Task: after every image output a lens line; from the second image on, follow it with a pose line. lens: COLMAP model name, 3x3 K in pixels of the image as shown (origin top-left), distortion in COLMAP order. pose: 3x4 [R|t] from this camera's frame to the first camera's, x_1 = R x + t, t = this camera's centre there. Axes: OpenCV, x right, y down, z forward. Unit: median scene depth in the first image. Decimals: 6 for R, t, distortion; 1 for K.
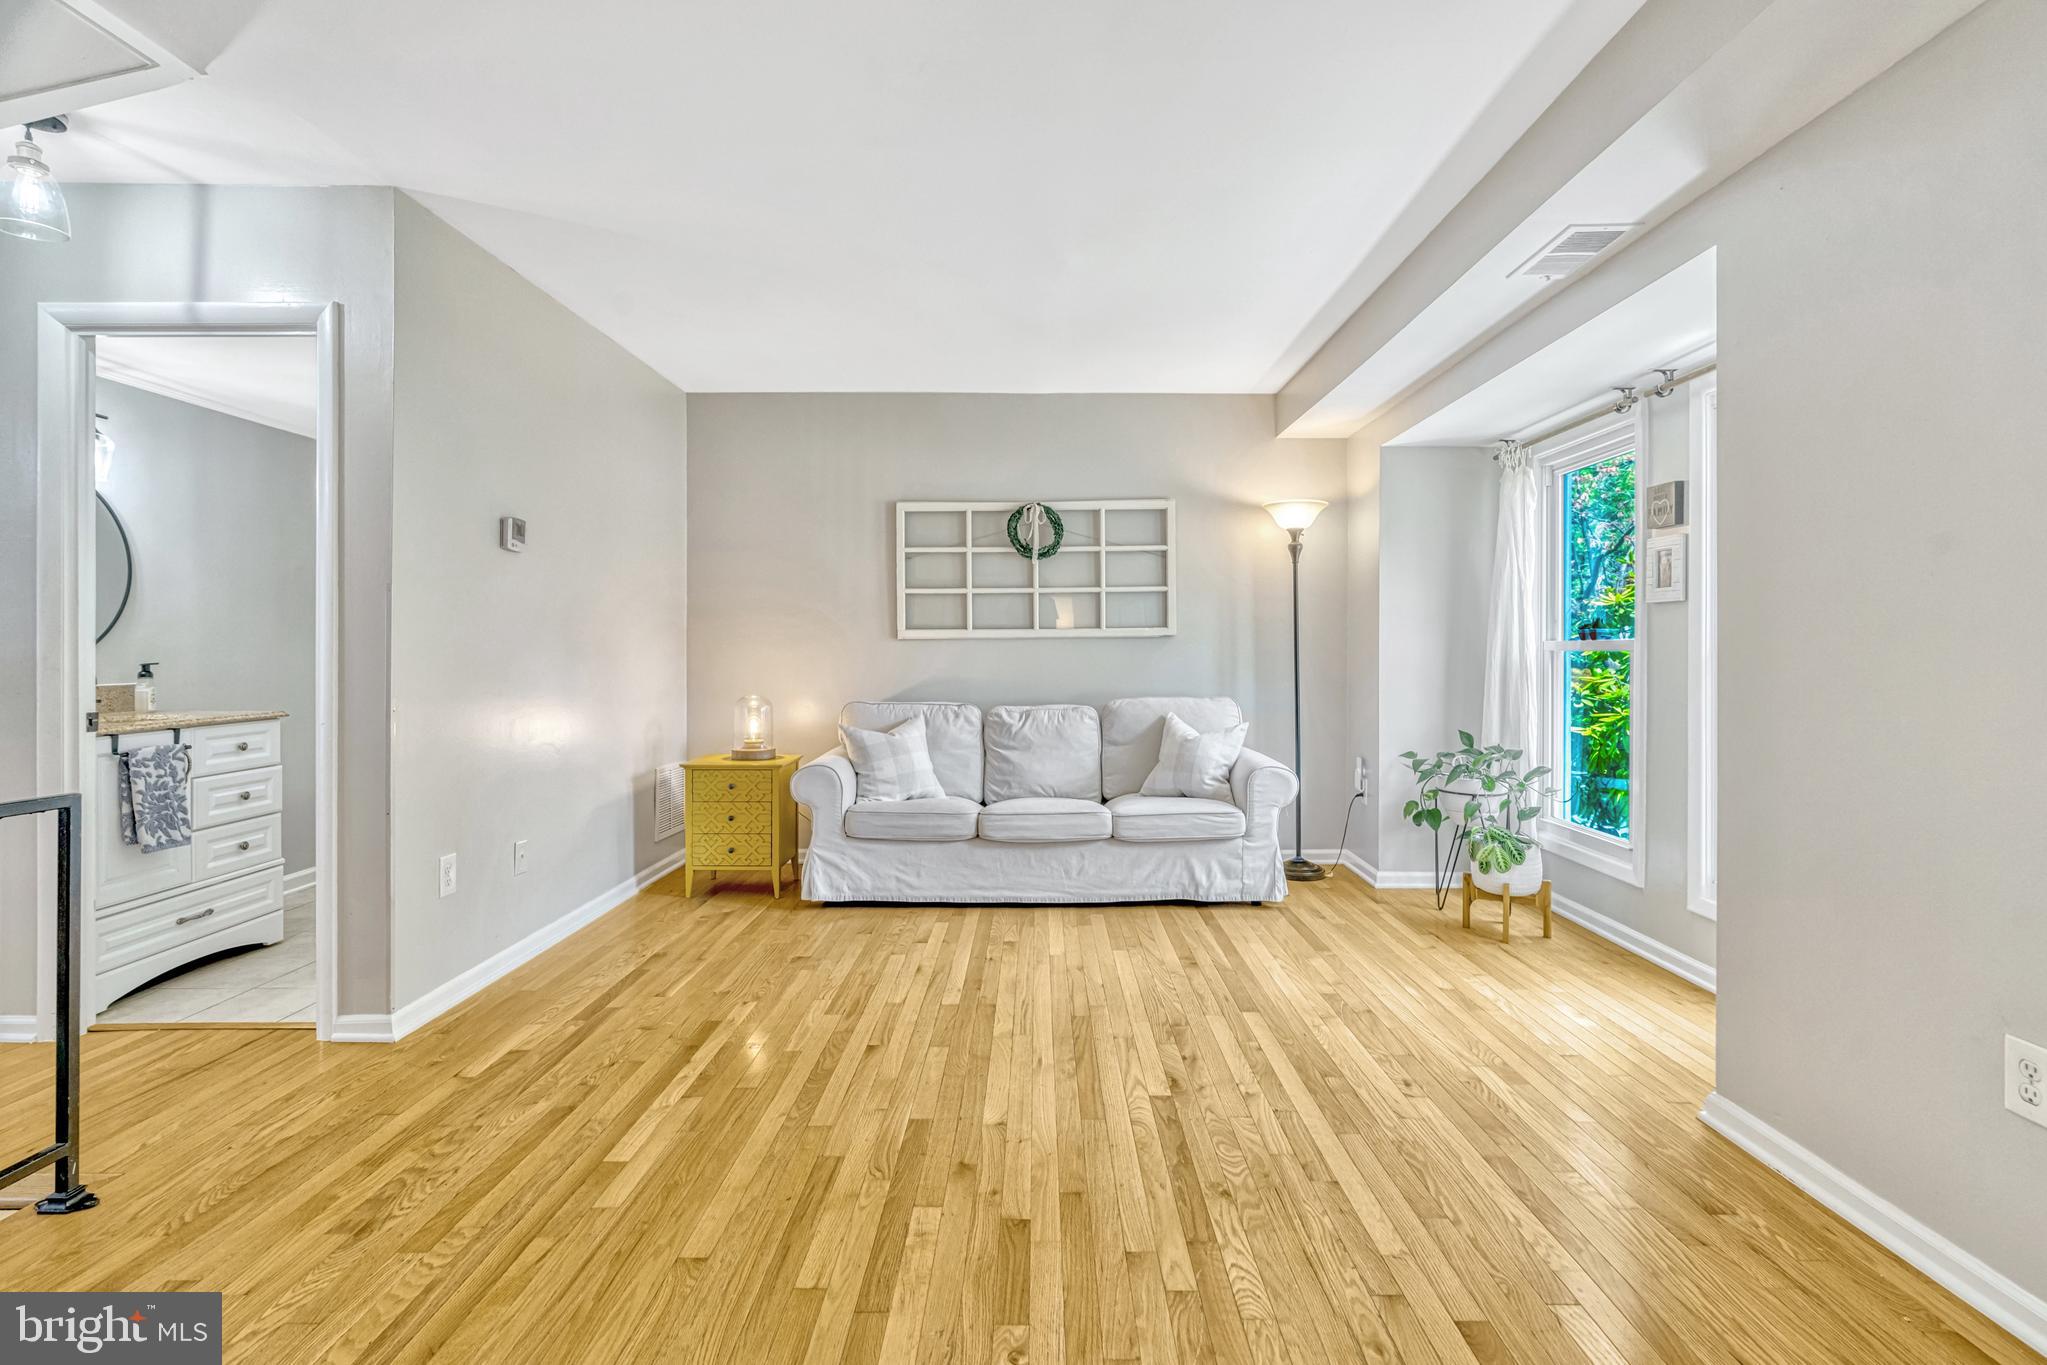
lens RADIAL K [[934.9, 0, 1034.6], [0, 934.9, 652.3], [0, 0, 1]] dist [-0.009472, 0.005306]
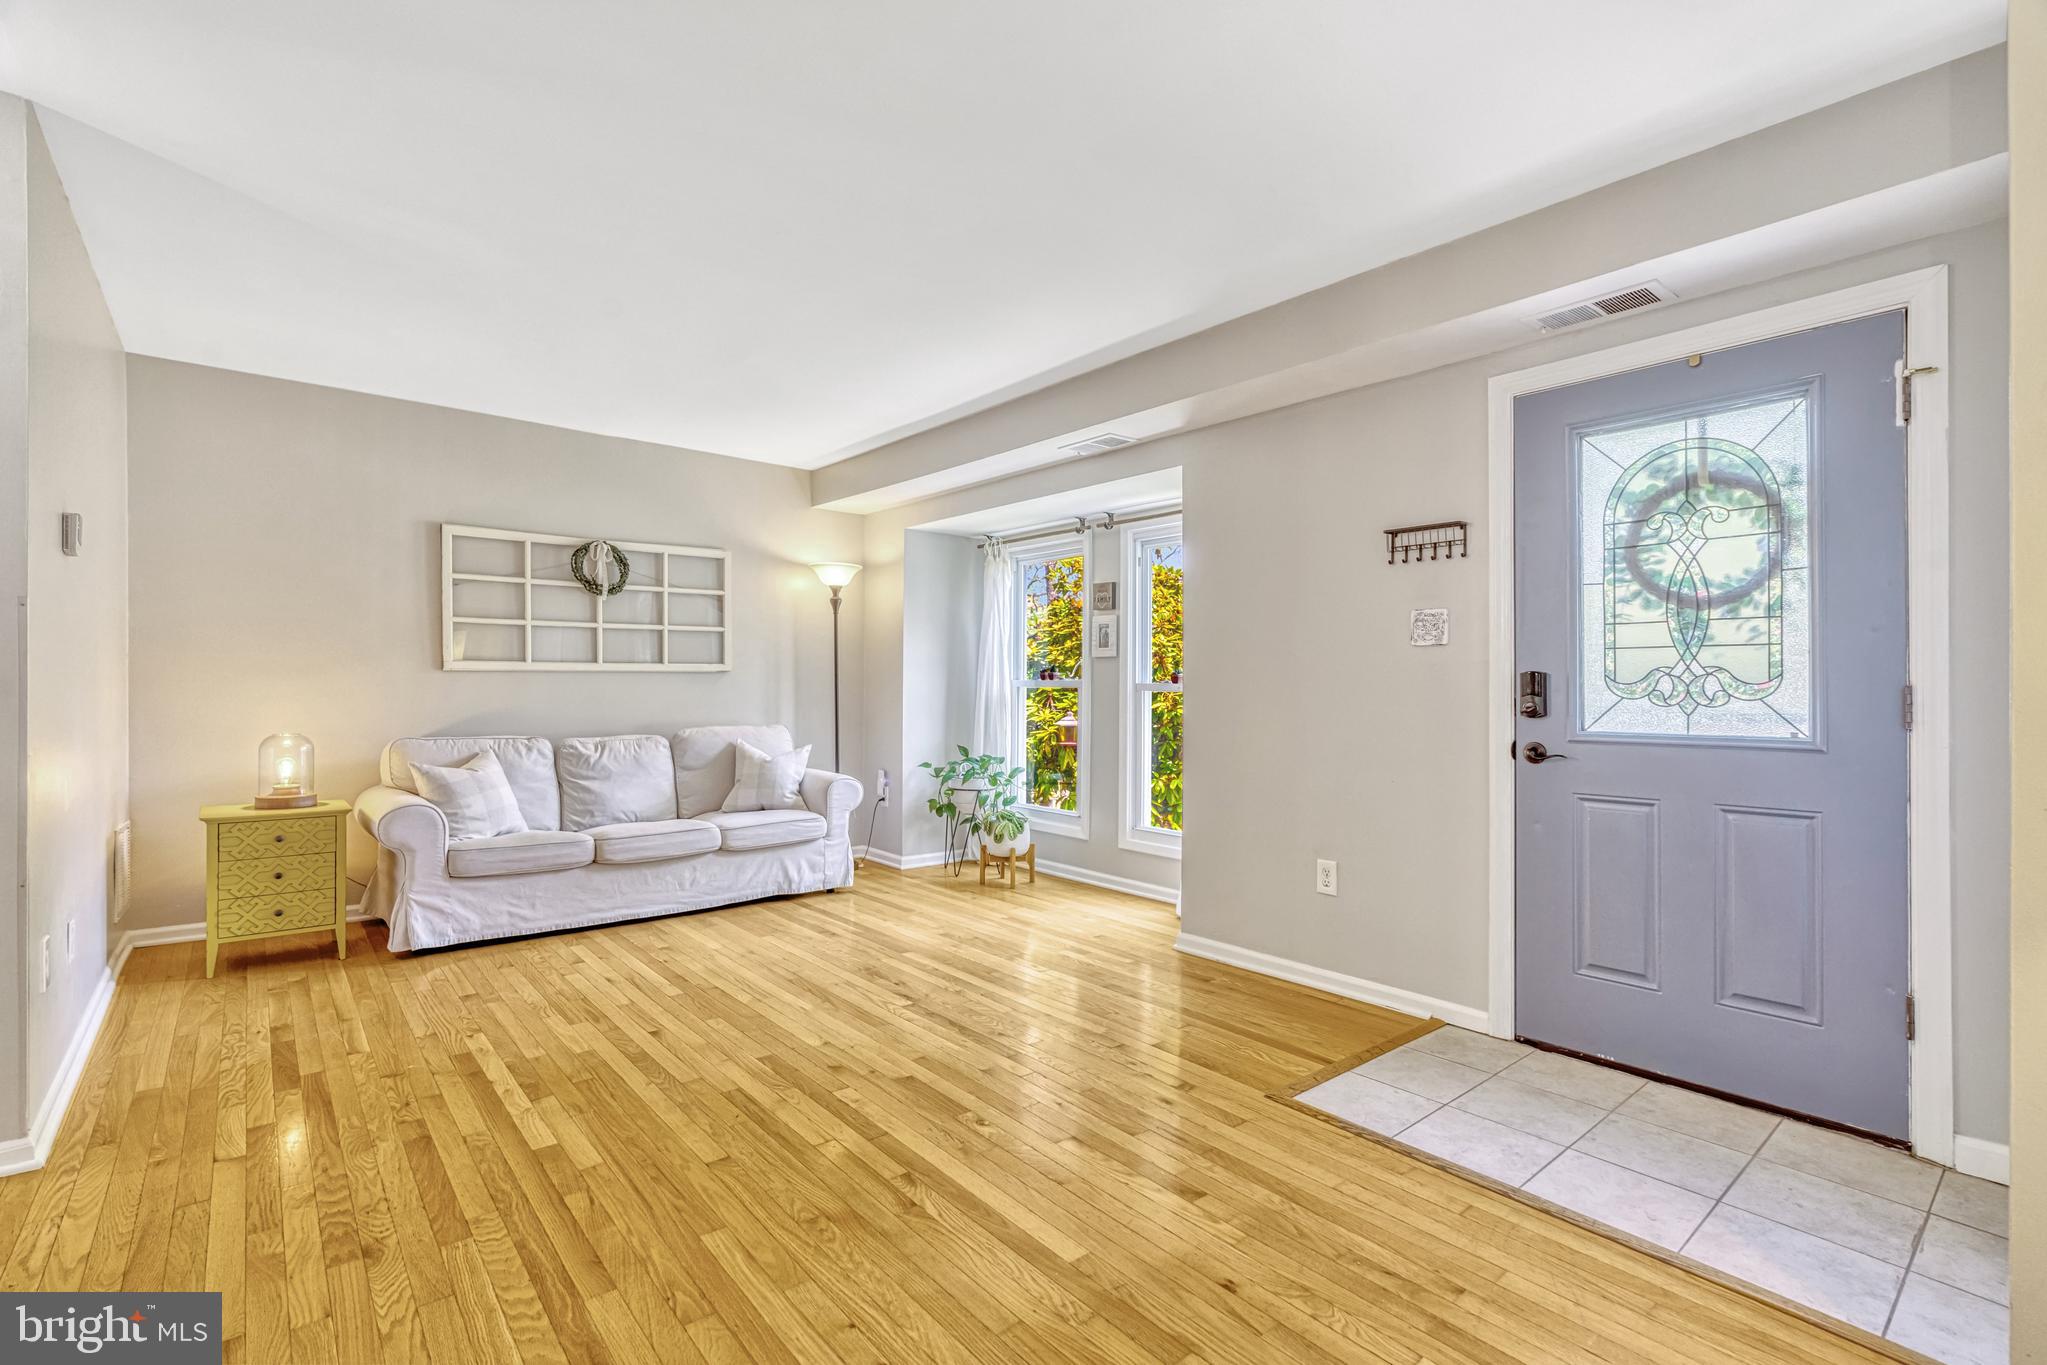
lens RADIAL K [[934.9, 0, 1019.8], [0, 934.9, 681.1], [0, 0, 1]] dist [-0.009472, 0.005306]
pose [[0.767576, 0.008885, 0.640897, -0.449102], [-0.006671, 0.999961, -0.005873, -0.002463], [-0.640924, 0.000233, 0.767604, -0.129714]]
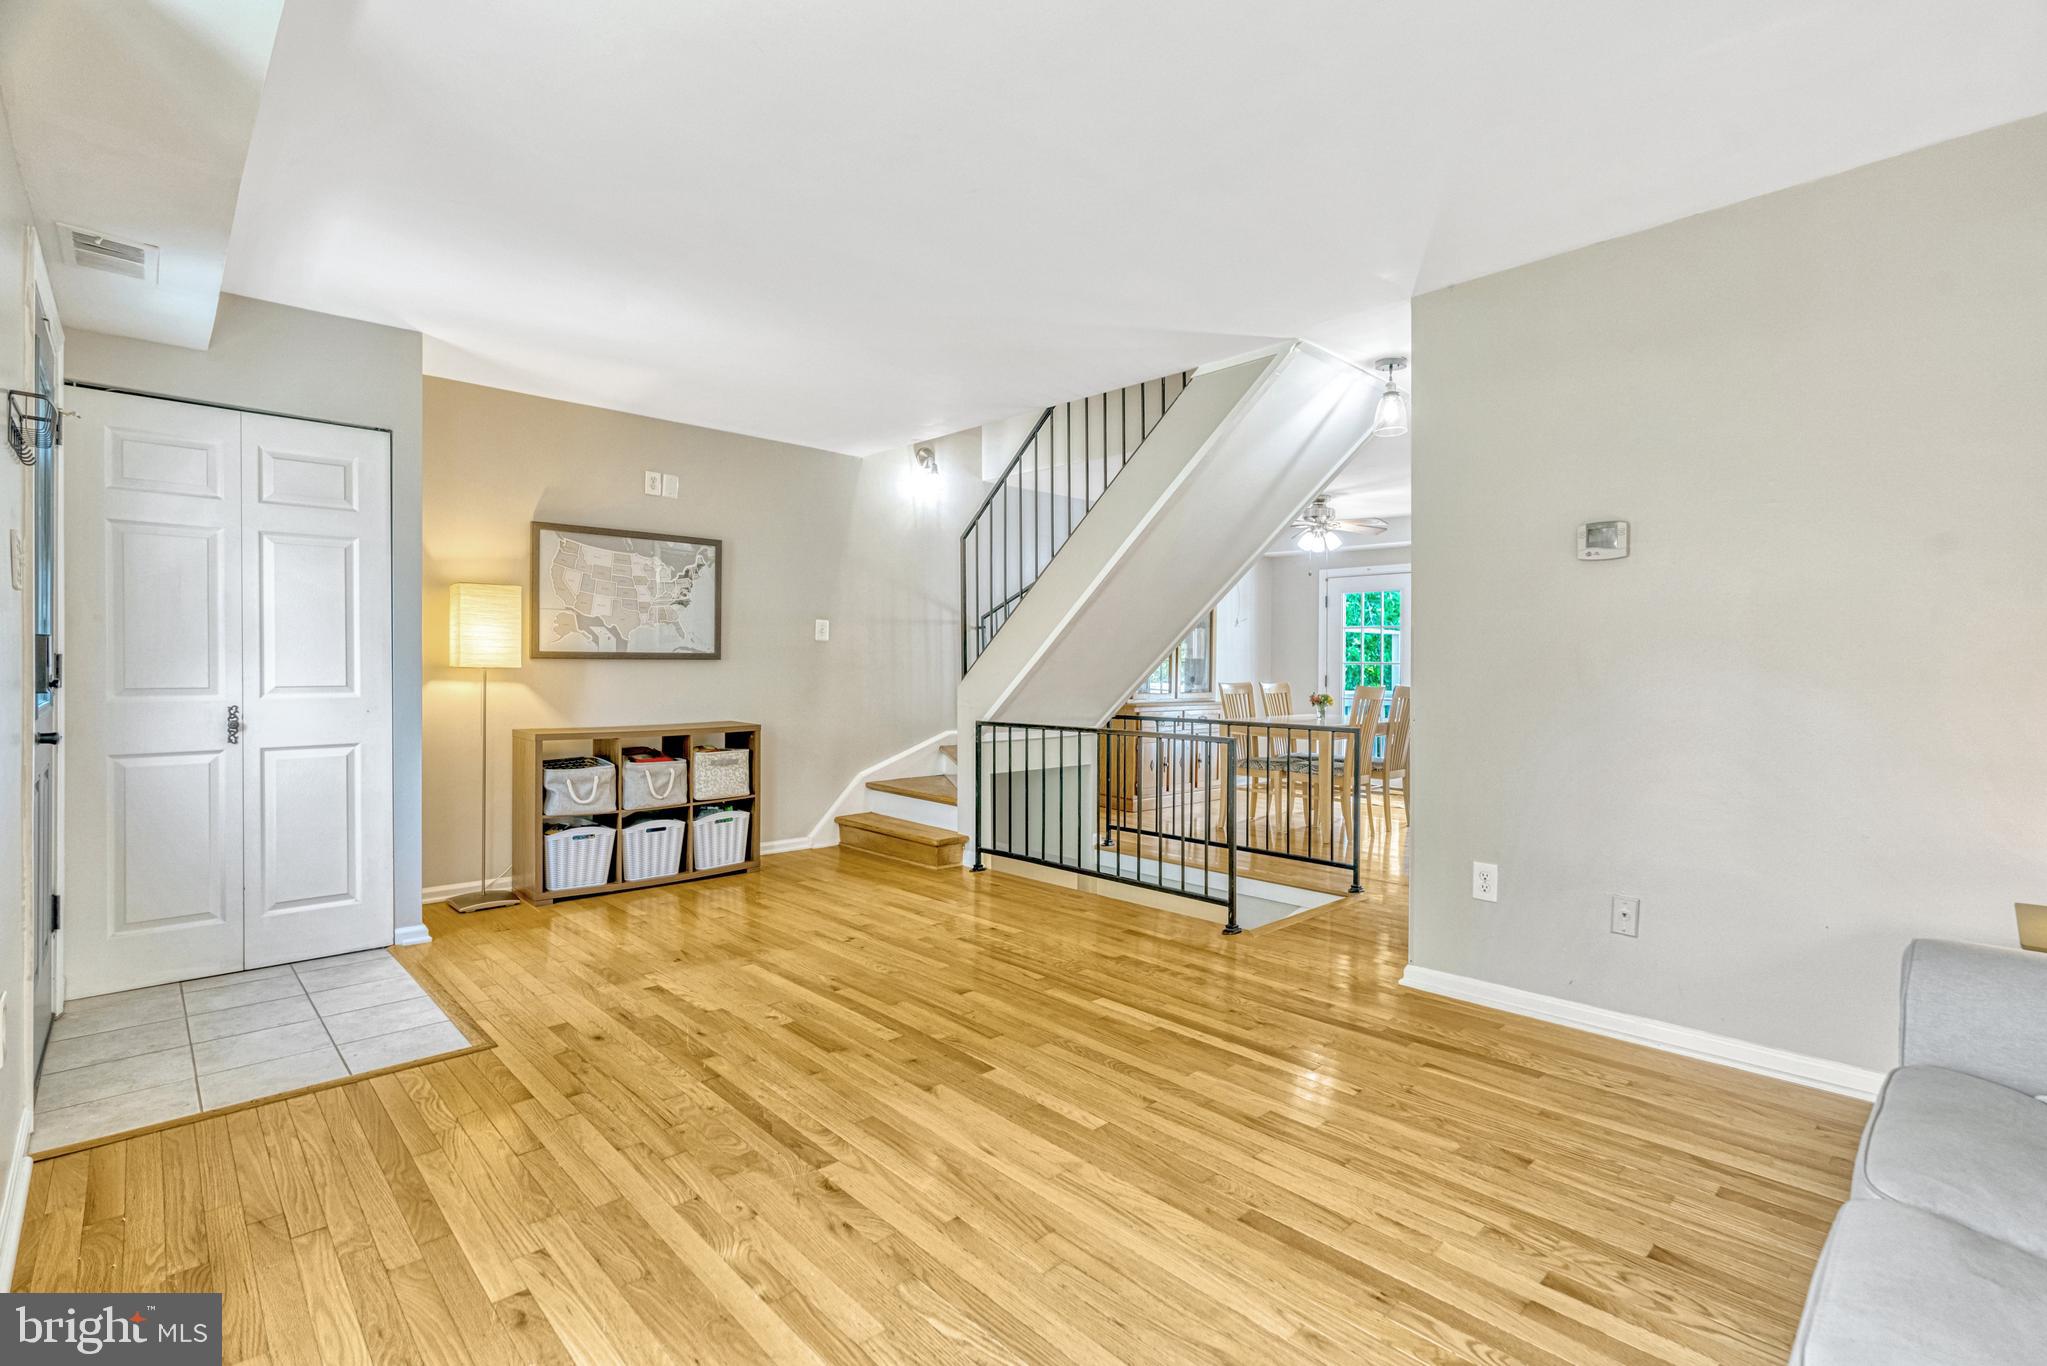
lens RADIAL K [[934.9, 0, 1034.6], [0, 934.9, 668.6], [0, 0, 1]] dist [-0.009472, 0.005306]
pose [[-0.718079, -0.004627, -0.695946, 0.434305], [-0.005944, 0.999982, -0.000516, -0.001404], [0.695936, 0.003767, -0.718094, 1.251534]]
